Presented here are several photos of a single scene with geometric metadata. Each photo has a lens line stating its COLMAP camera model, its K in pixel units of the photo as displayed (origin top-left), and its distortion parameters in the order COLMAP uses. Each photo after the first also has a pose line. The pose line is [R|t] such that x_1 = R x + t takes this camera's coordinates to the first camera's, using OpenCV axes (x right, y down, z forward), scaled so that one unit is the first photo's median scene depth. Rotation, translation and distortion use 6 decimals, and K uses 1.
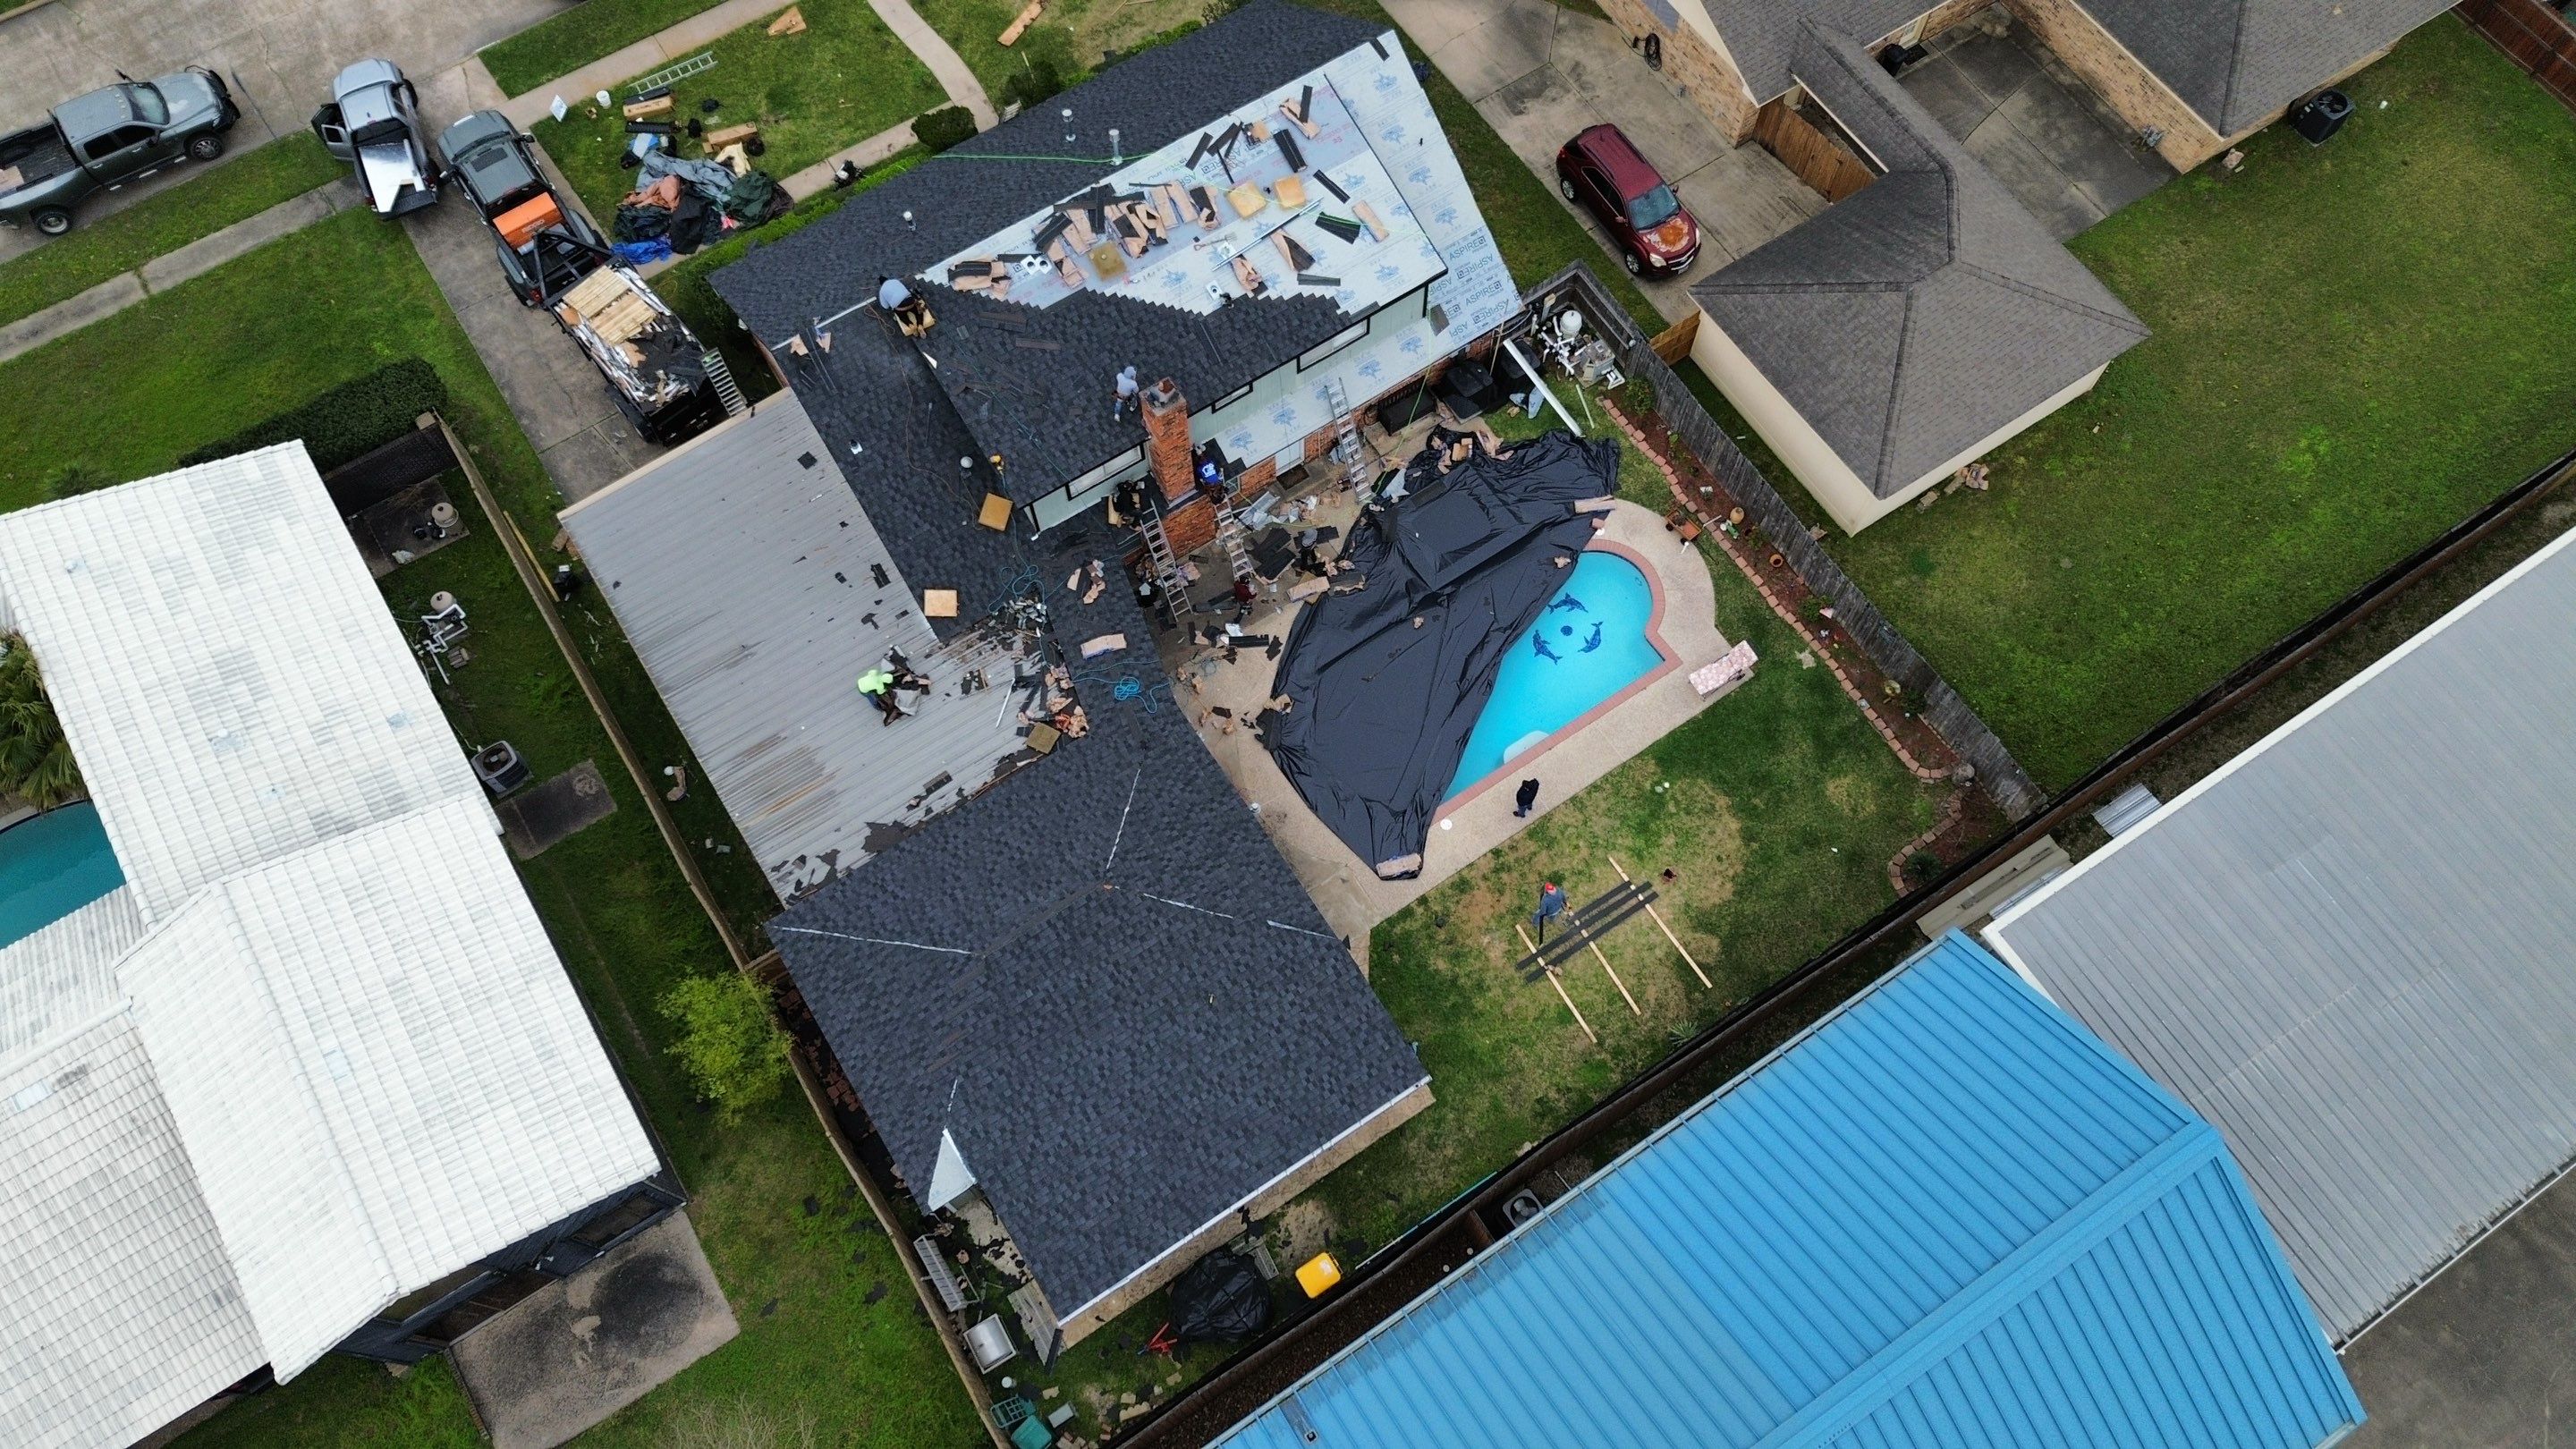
lens RADIAL K [[1819.1, 0, 1277.7], [0, 1819.1, 720.5], [0, 0, 1]] dist [0.069515, -0.059050]
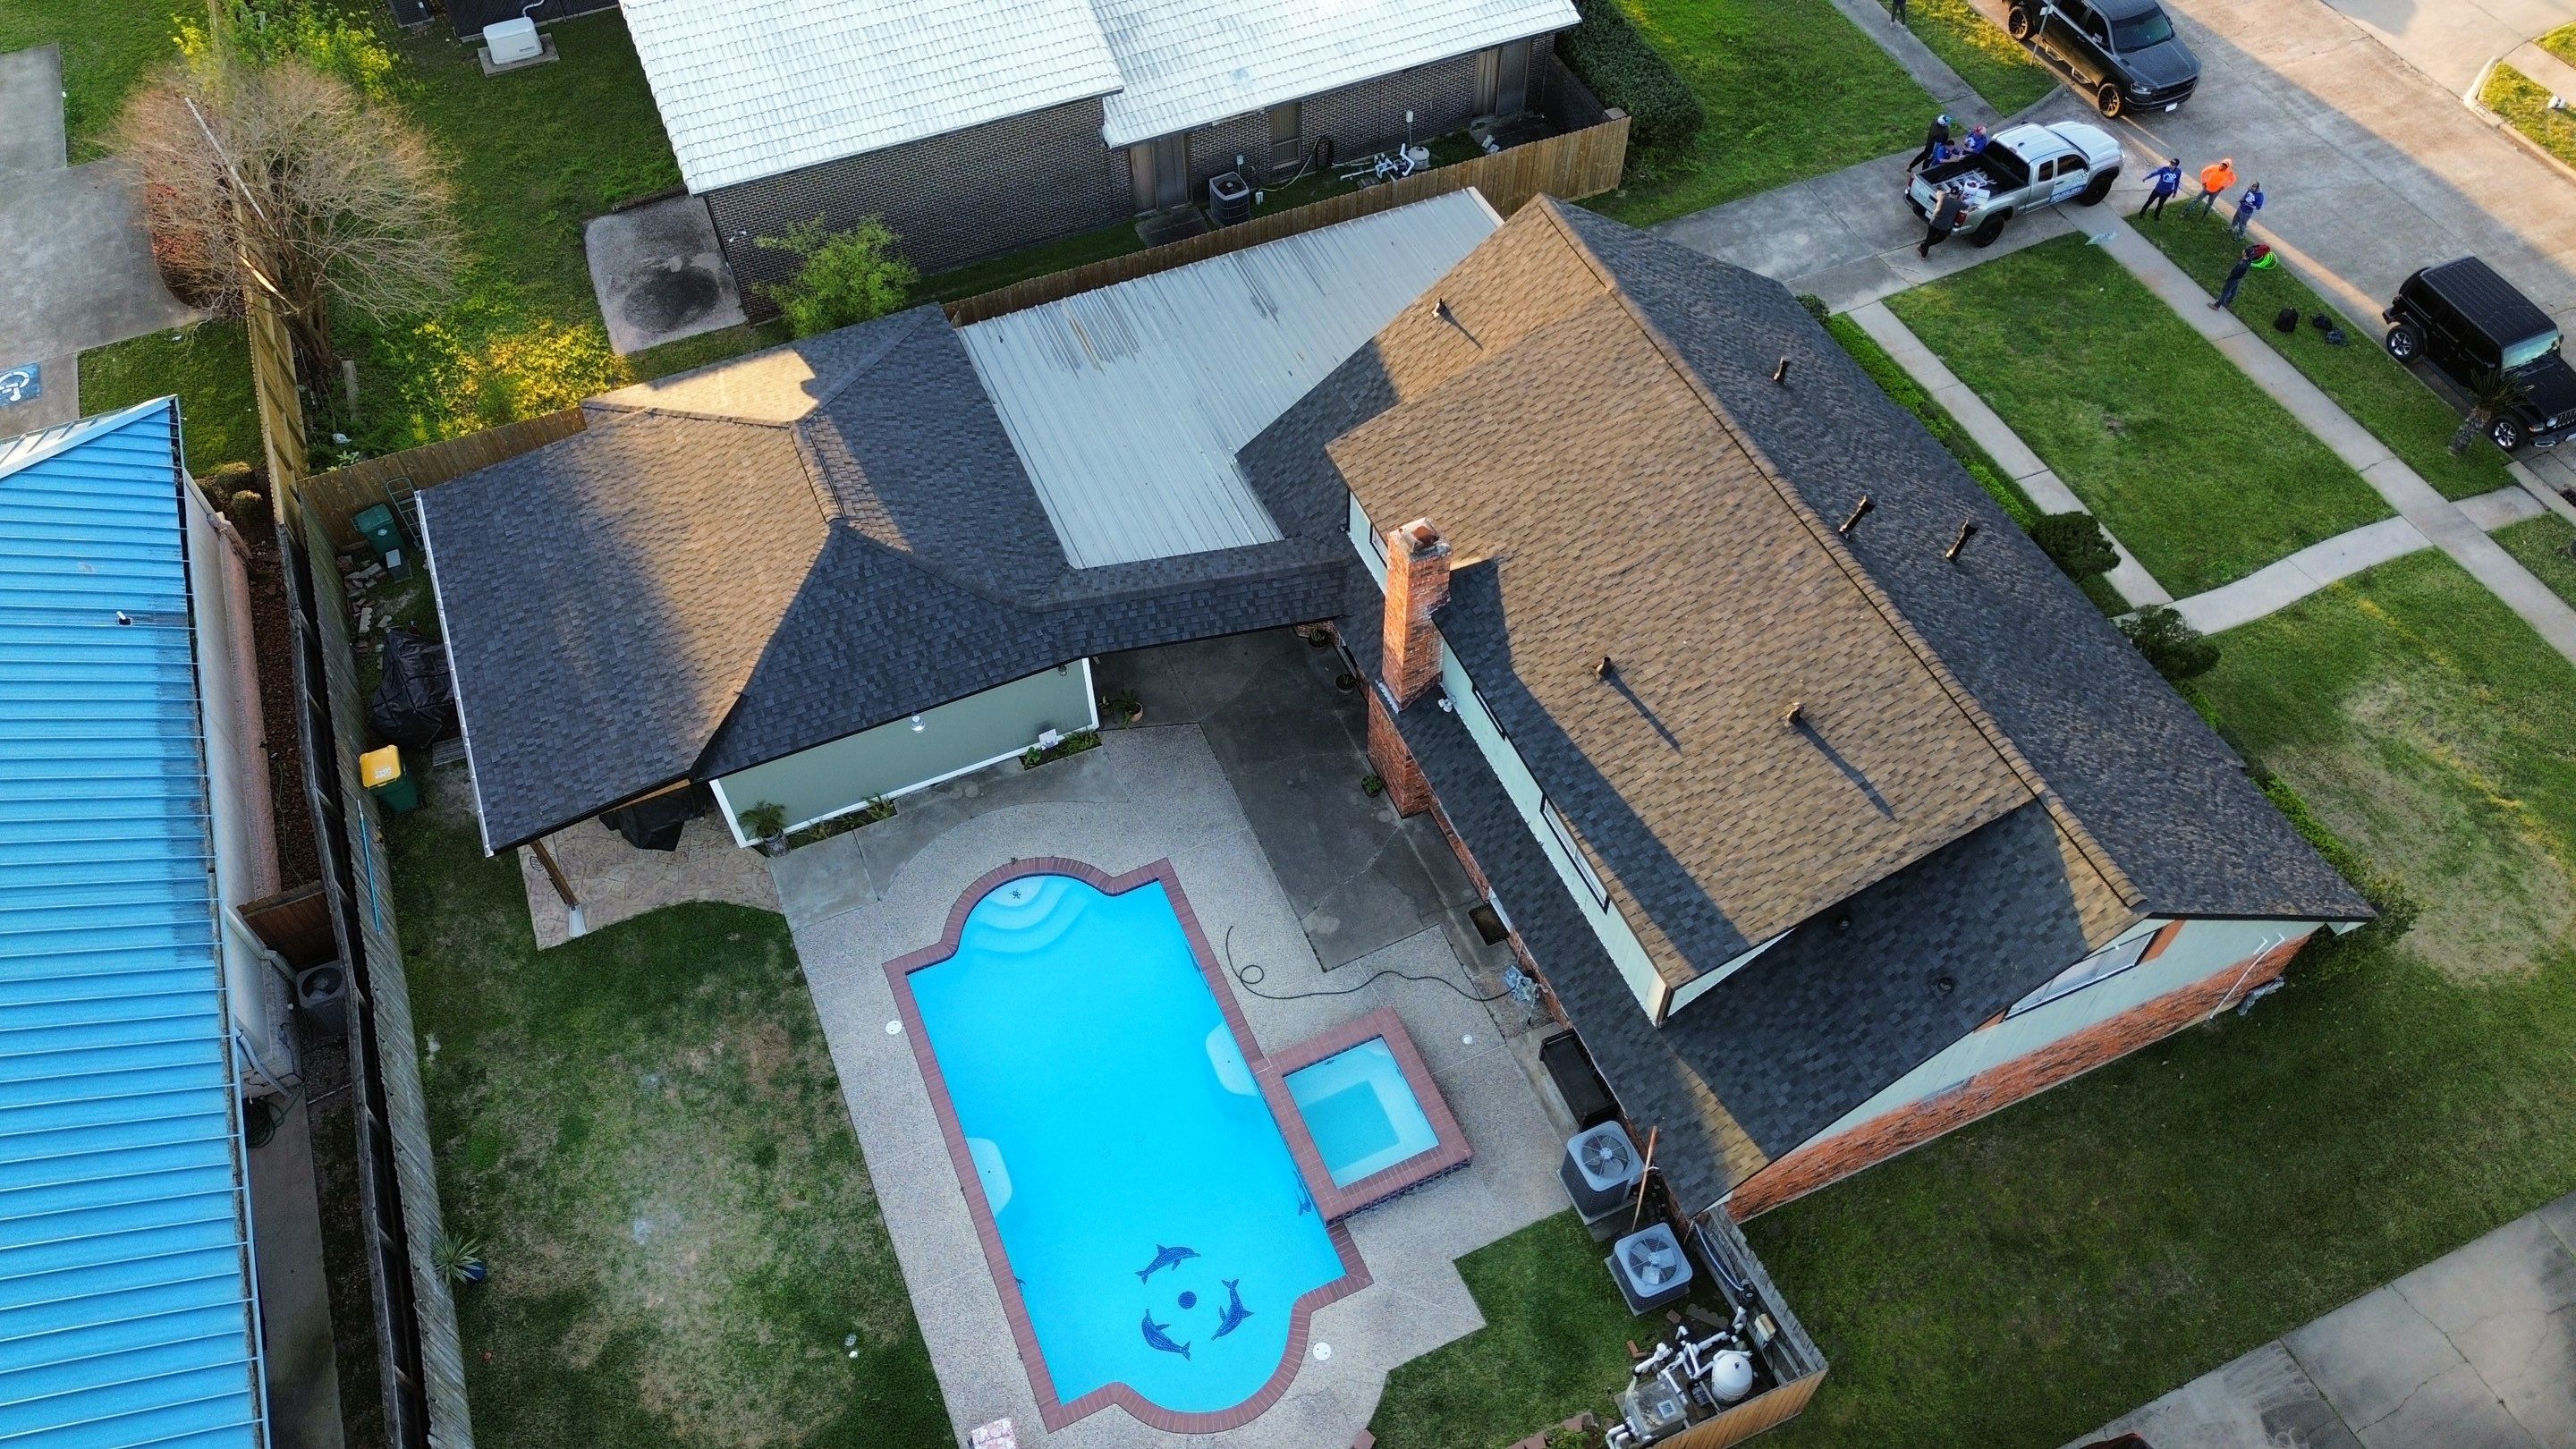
lens RADIAL K [[1819.1, 0, 1287.7], [0, 1819.1, 713.3], [0, 0, 1]] dist [0.069515, -0.059050]
pose [[-0.167521, 0.789015, -0.591093, 0.383438], [-0.896687, 0.127246, 0.423982, -0.389441], [0.409743, 0.601052, 0.686183, 0.490826]]
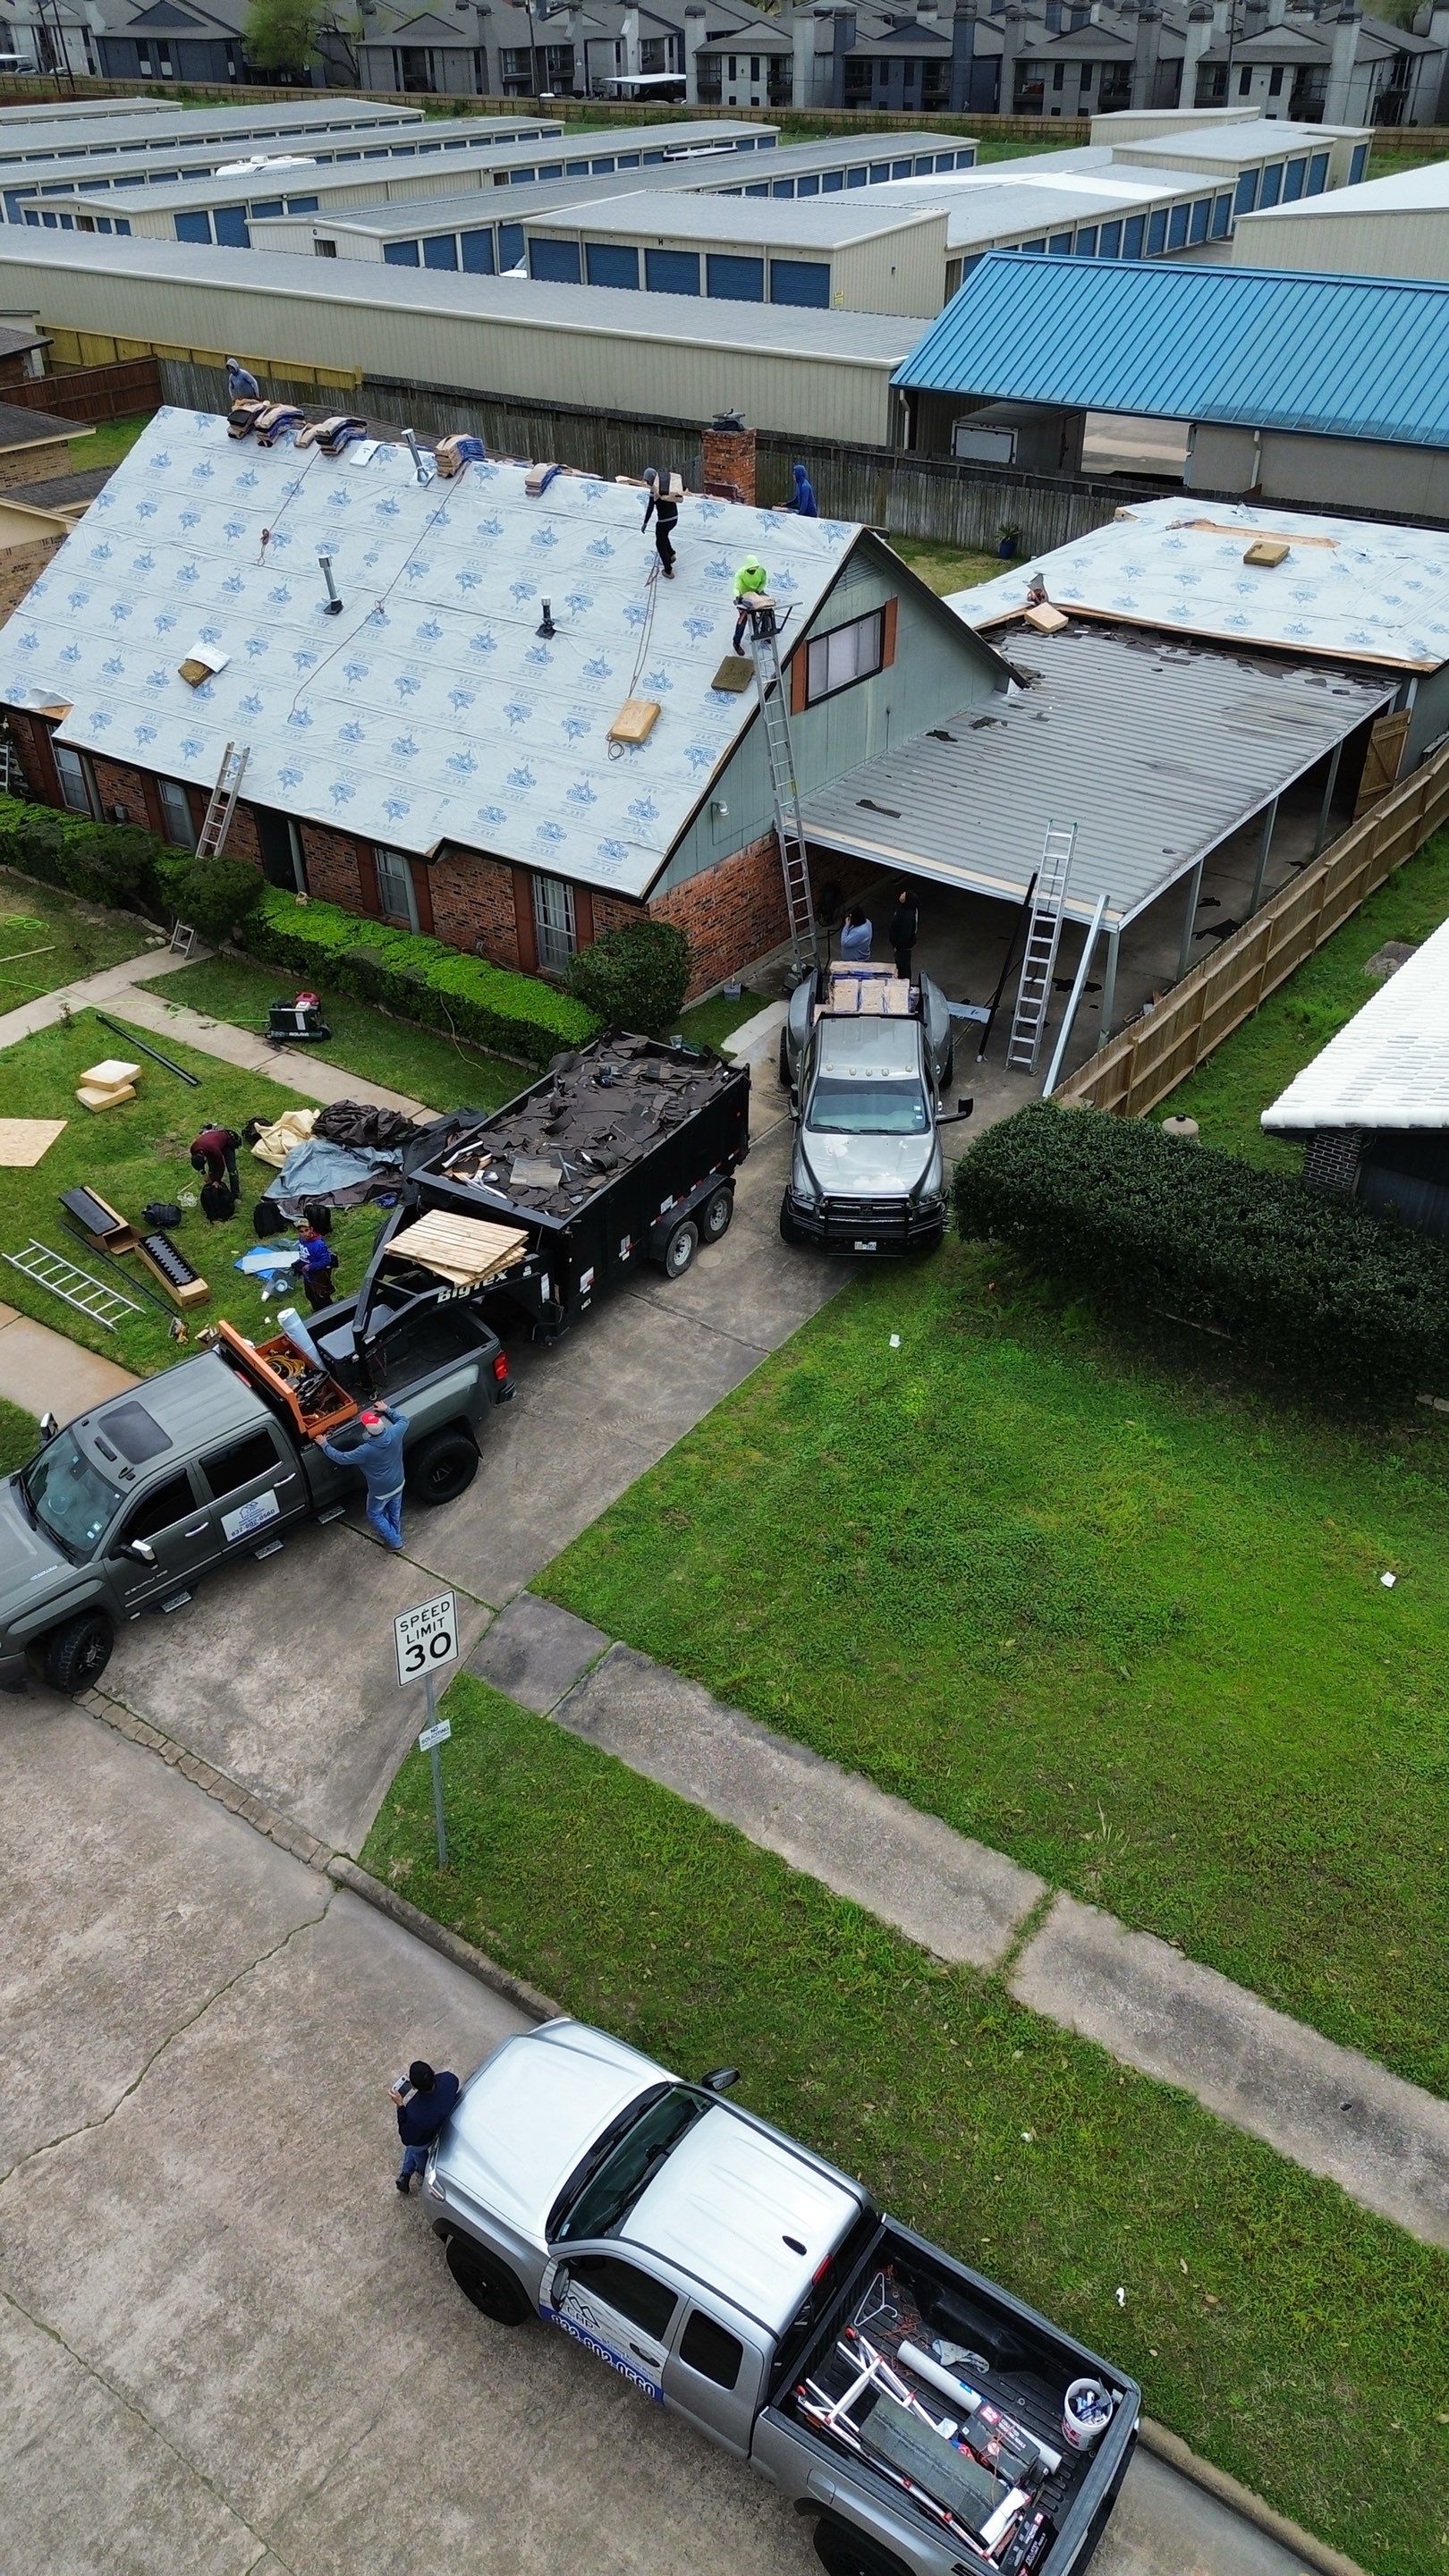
lens RADIAL K [[1819.1, 0, 713.7], [0, 1819.1, 1293.7], [0, 0, 1]] dist [0.069515, -0.059050]
pose [[-0.358991, -0.534484, 0.765148, -0.898503], [0.861980, 0.124527, 0.491409, -0.528994], [-0.357932, 0.835954, 0.416011, 0.903230]]
